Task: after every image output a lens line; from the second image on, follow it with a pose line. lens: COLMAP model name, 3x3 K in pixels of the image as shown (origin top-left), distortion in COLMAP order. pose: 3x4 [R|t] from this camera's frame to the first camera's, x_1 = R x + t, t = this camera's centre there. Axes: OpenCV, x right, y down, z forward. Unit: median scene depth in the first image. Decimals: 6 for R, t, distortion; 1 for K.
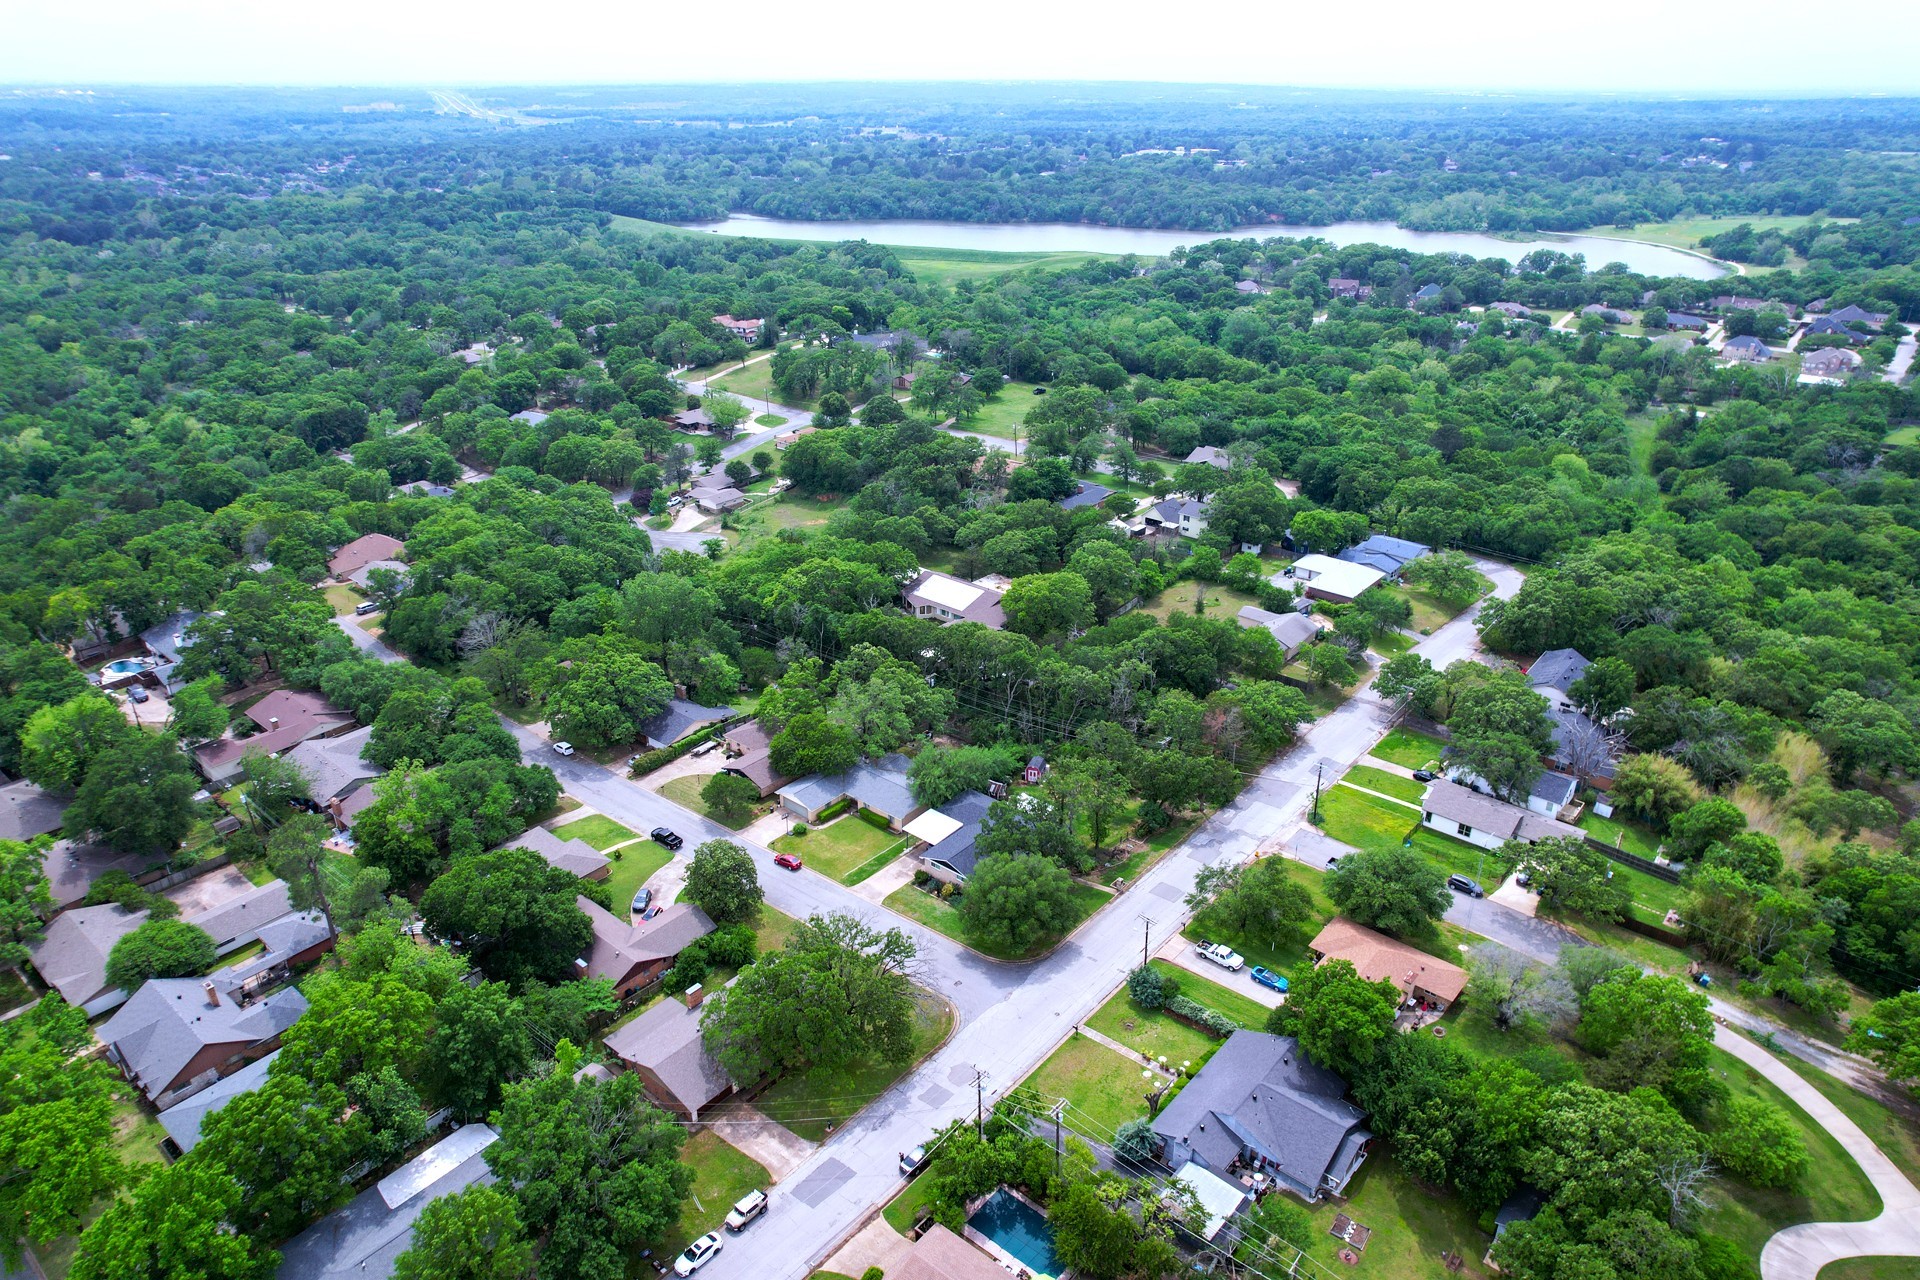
lens RADIAL K [[1194.2, 0, 960.0], [0, 1194.2, 640.0], [0, 0, 1]] dist [-0.037019, 0.000725]
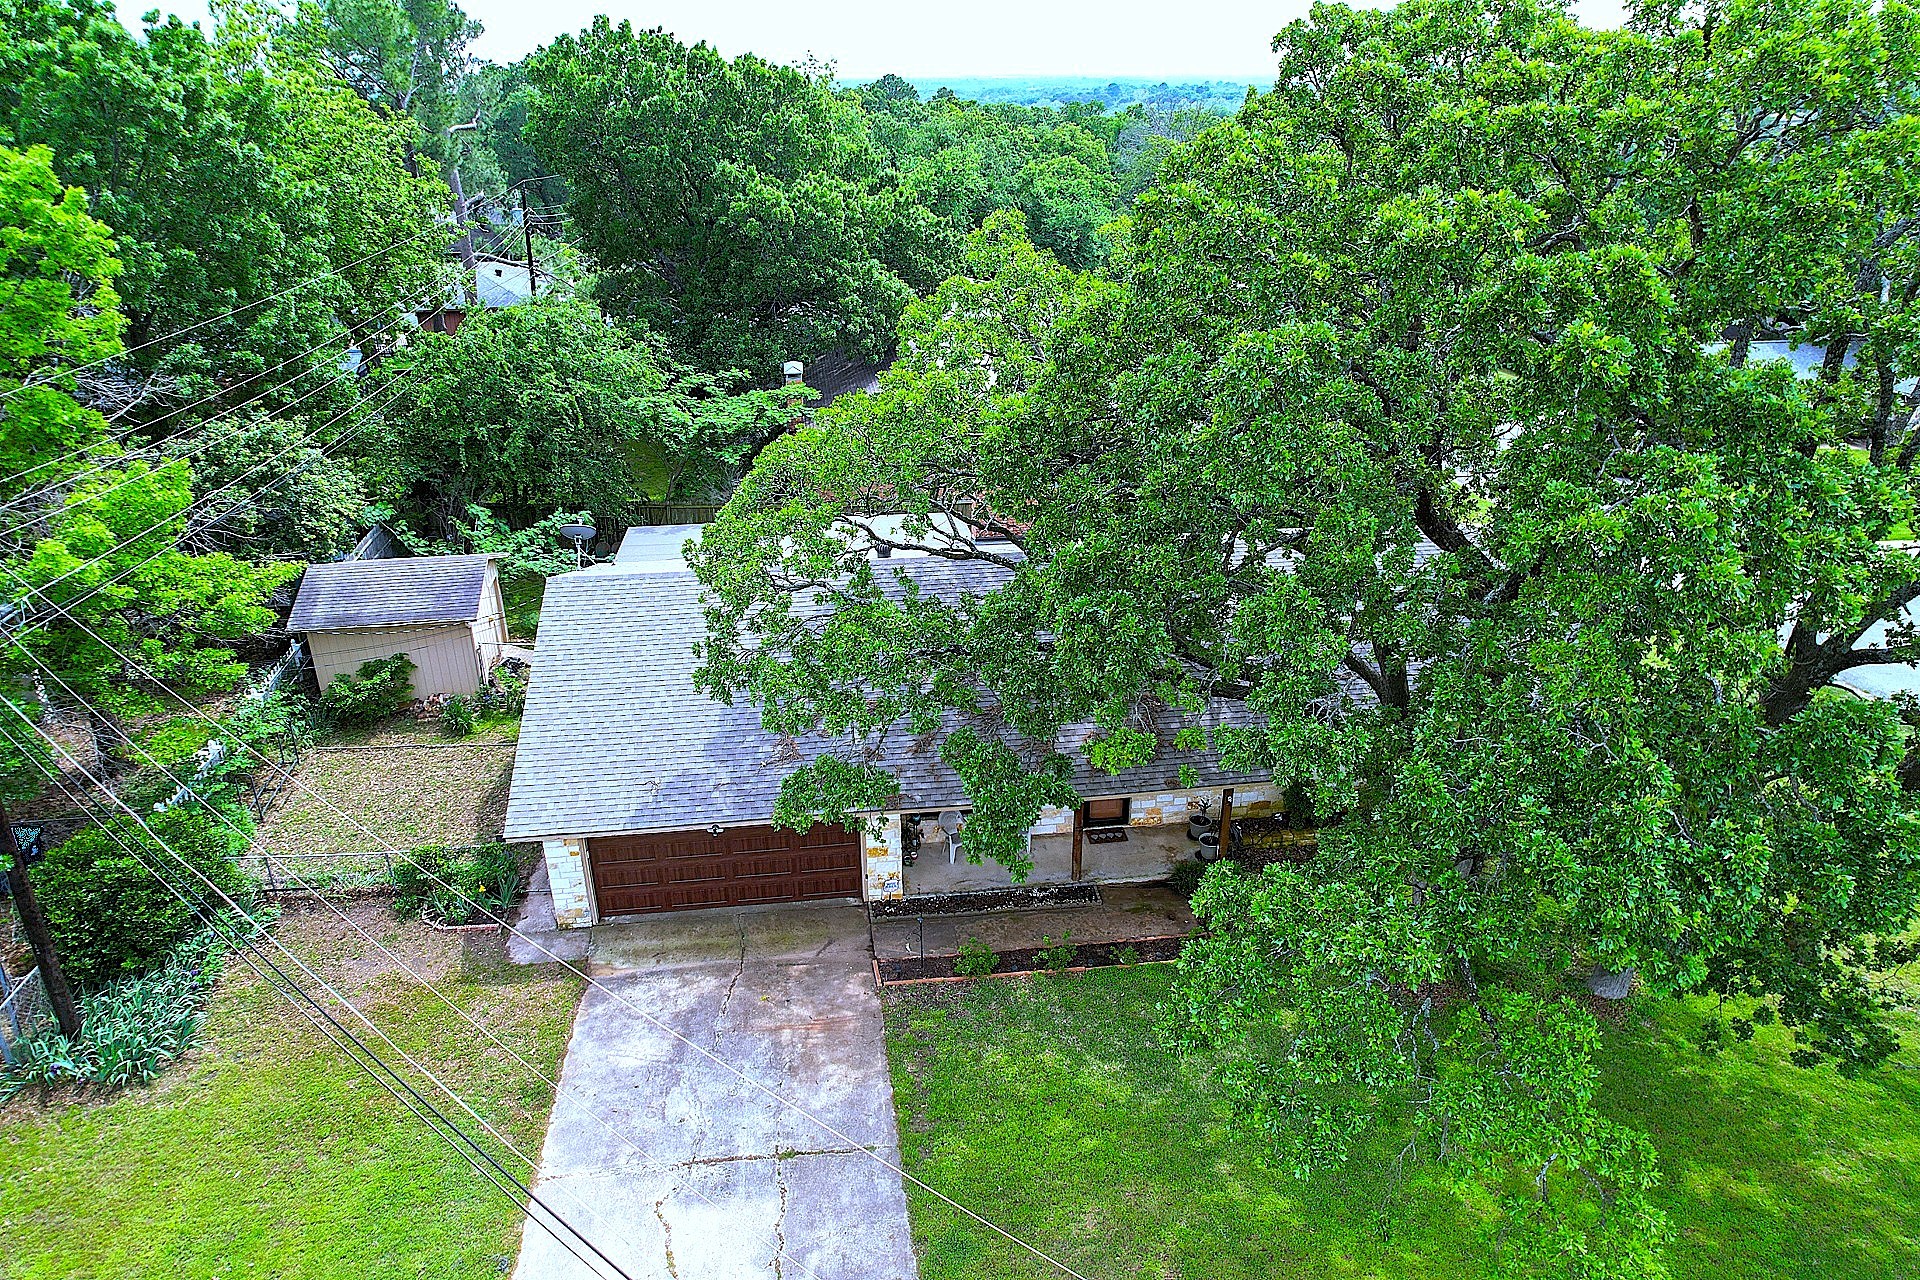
lens RADIAL K [[1194.2, 0, 960.0], [0, 1194.2, 640.0], [0, 0, 1]] dist [-0.037019, 0.000725]
pose [[0.730903, 0.266471, -0.628311, -0.085844], [-0.271727, 0.958133, 0.090255, 0.337981], [0.626055, 0.104762, 0.772709, 0.898115]]
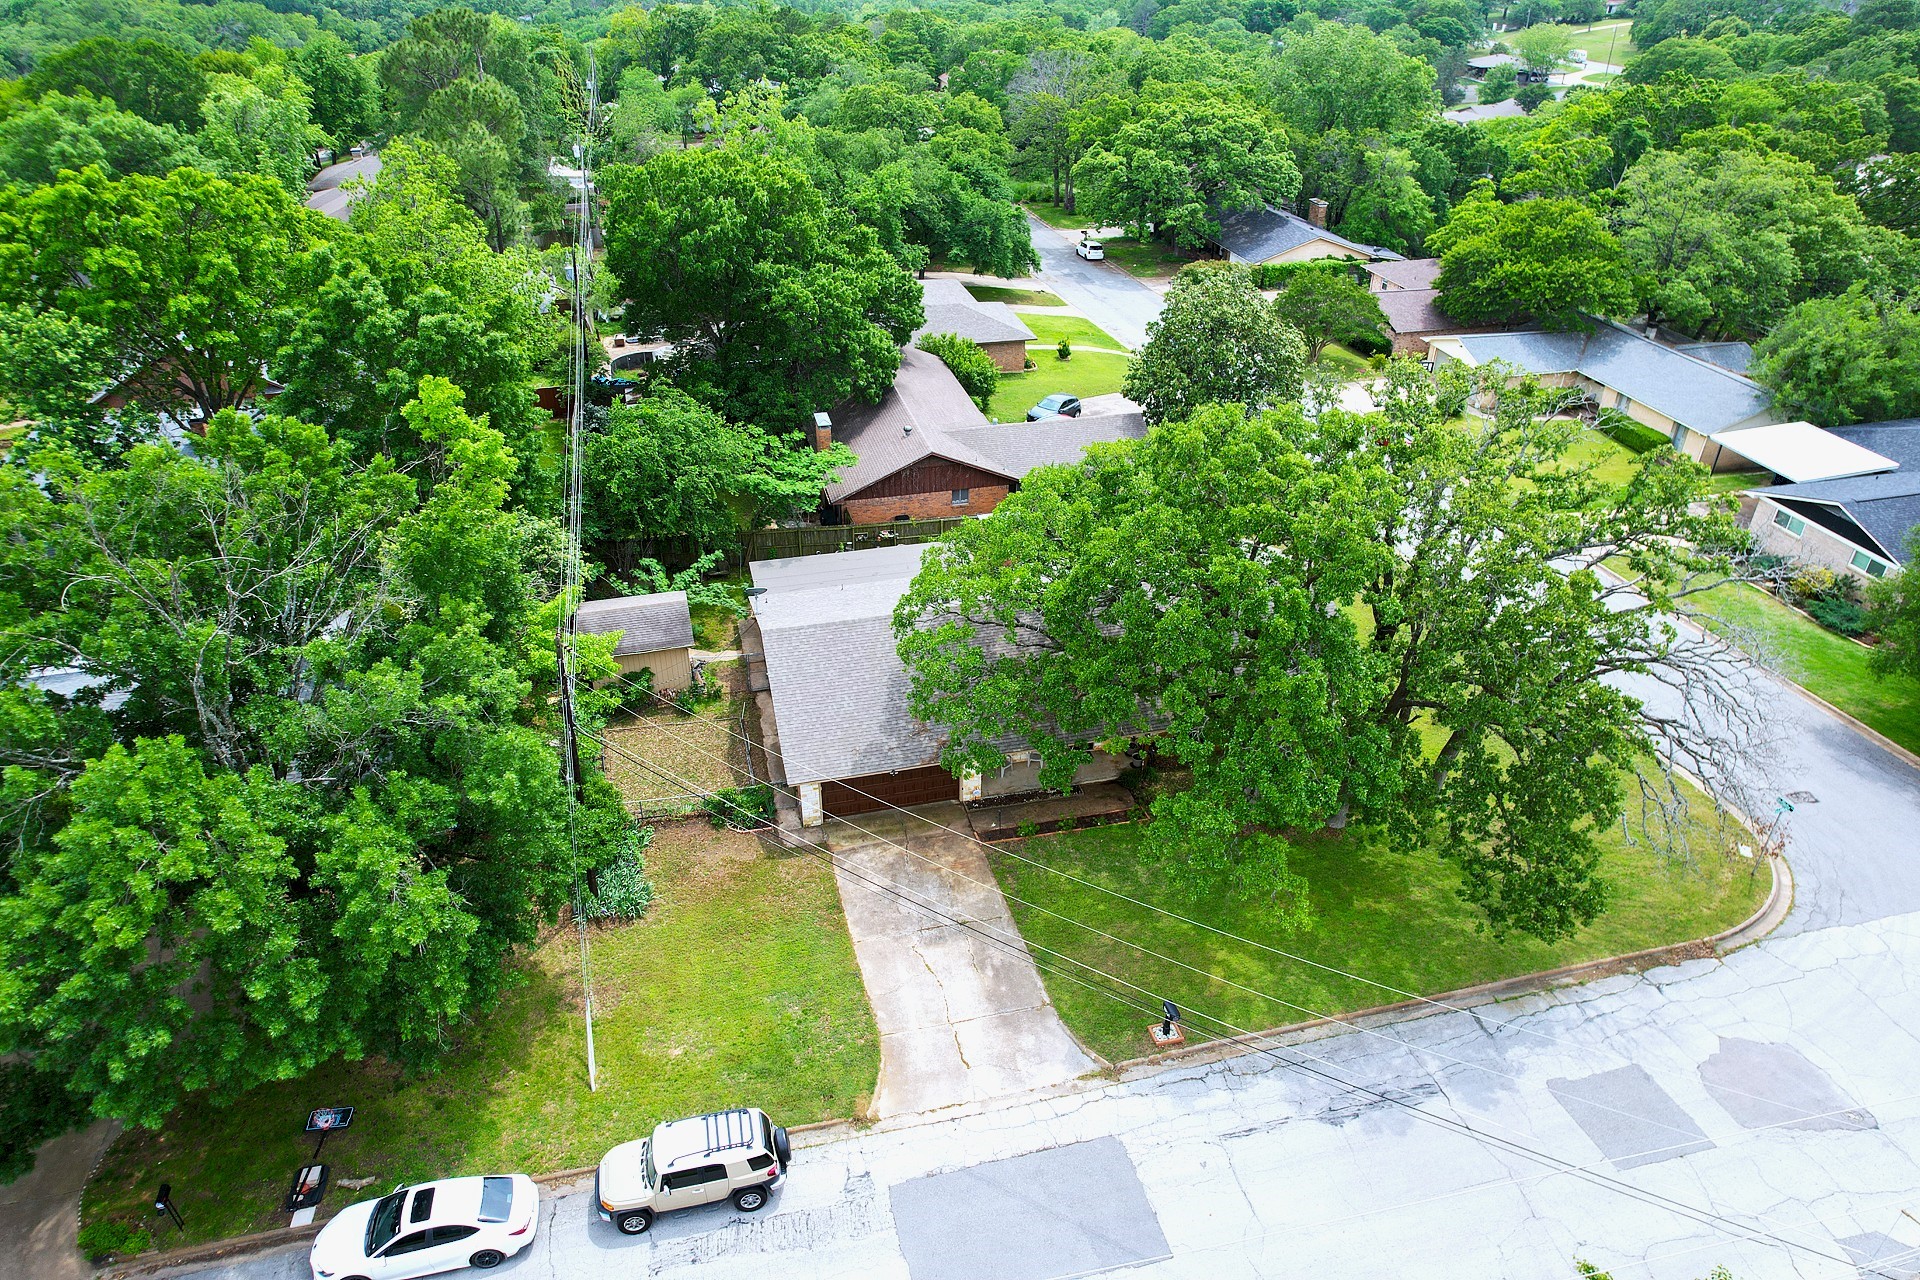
lens RADIAL K [[1194.2, 0, 960.0], [0, 1194.2, 640.0], [0, 0, 1]] dist [-0.037019, 0.000725]
pose [[0.803265, 0.302296, -0.513208, -0.038921], [-0.241527, 0.952930, 0.183272, 0.290405], [0.544454, -0.023262, 0.838468, 0.749901]]
